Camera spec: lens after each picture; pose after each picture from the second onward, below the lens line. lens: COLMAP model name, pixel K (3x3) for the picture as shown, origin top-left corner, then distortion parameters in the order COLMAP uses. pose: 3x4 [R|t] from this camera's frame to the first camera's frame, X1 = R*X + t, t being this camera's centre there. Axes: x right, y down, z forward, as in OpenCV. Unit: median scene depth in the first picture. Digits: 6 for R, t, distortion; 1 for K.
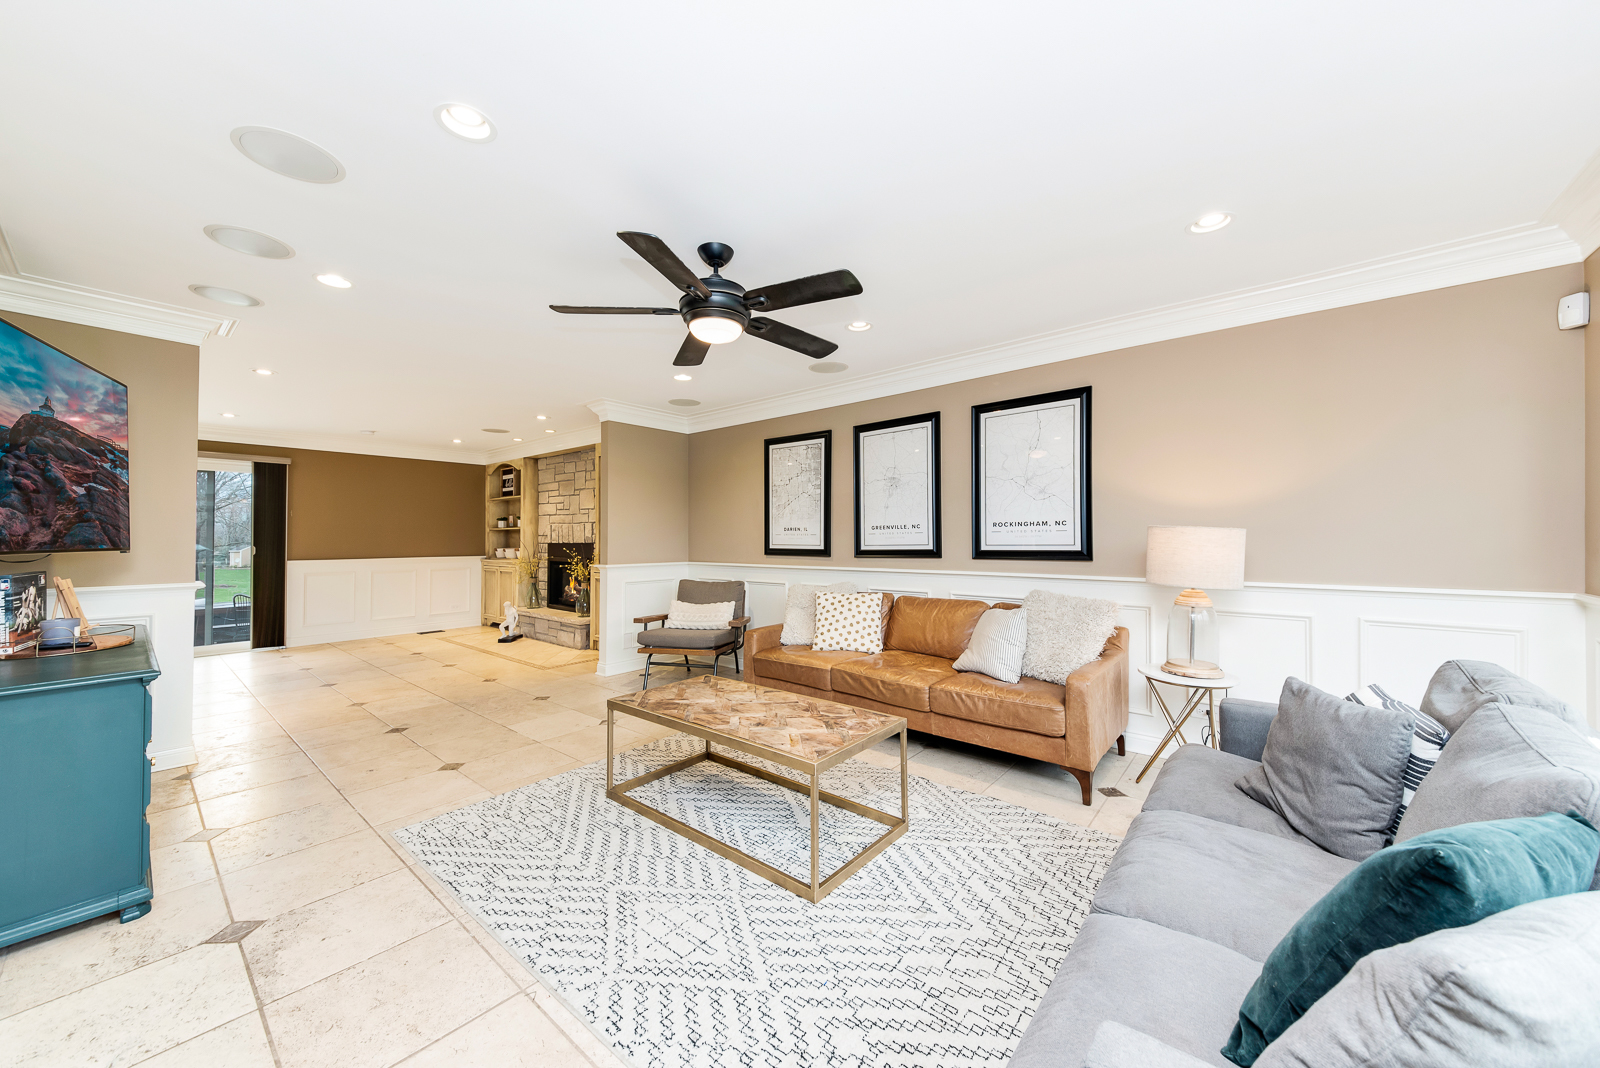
lens RADIAL K [[575.1, 0, 794.3], [0, 575.1, 533.7], [0, 0, 1]] dist [0.064005, -0.026674]
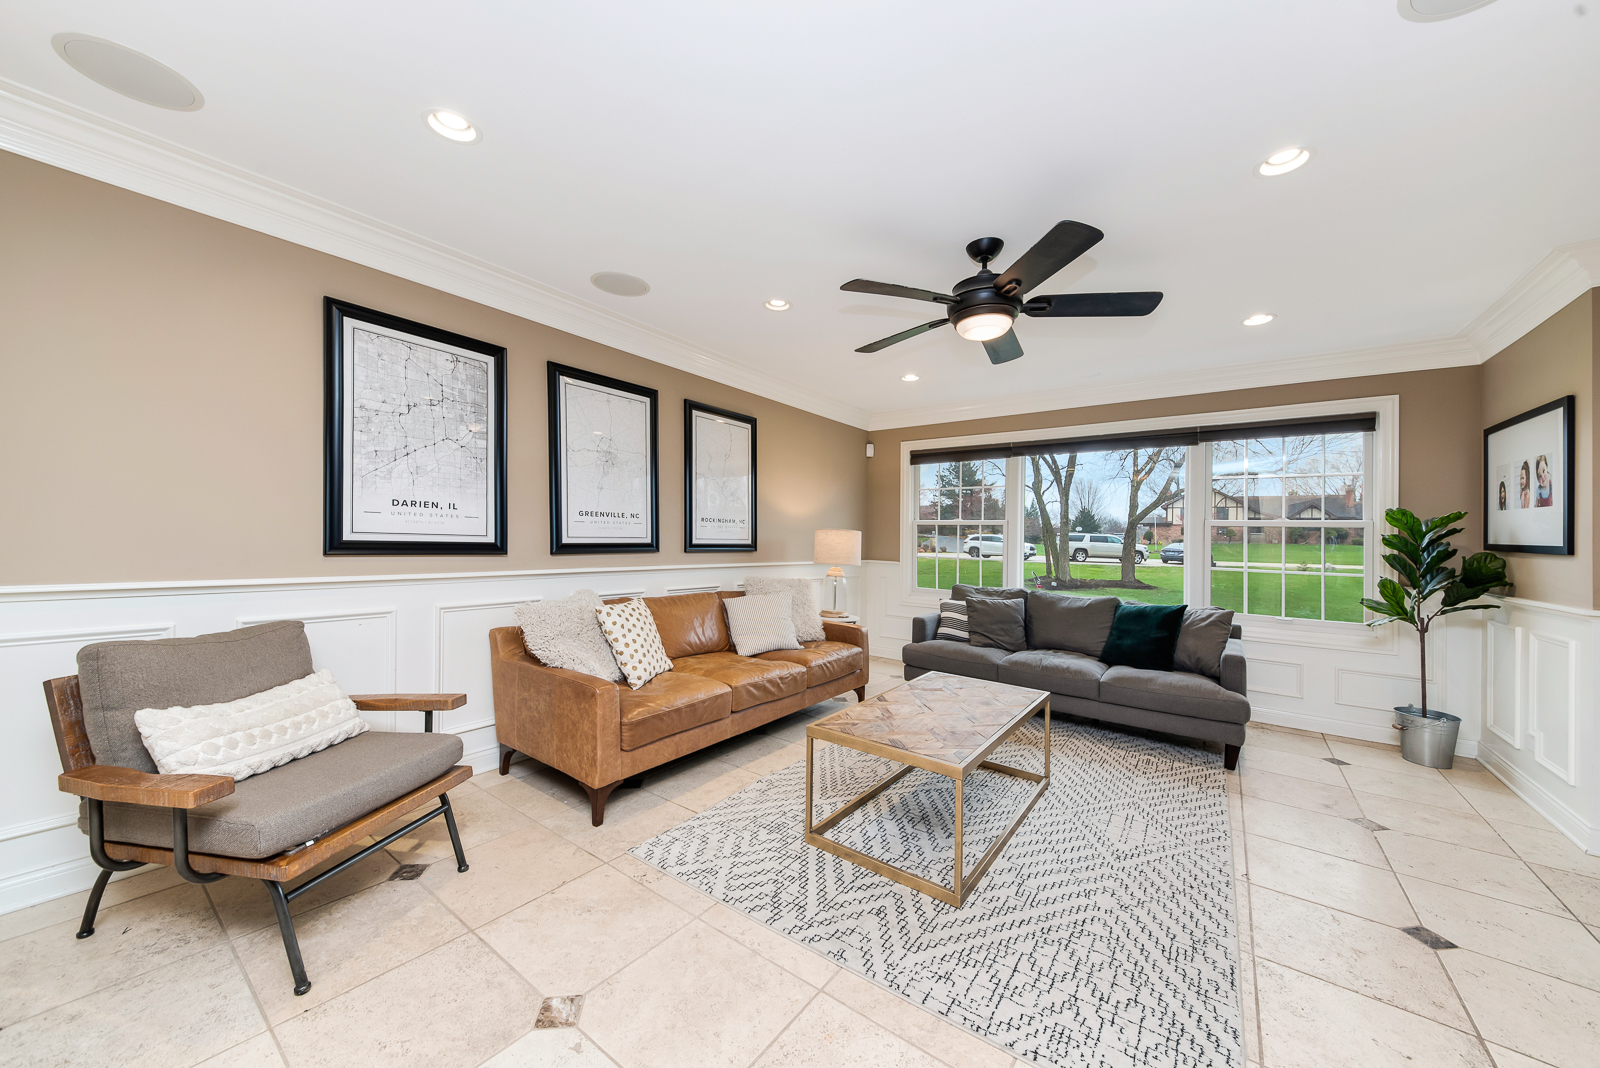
lens RADIAL K [[555.2, 0, 821.8], [0, 555.2, 531.5], [0, 0, 1]] dist [0.025470, -0.014134]
pose [[-0.077812, 0.014282, 0.996866, -0.711567], [-0.035613, 0.999219, -0.017096, 0.016714], [-0.996332, -0.036831, -0.077243, 0.898116]]
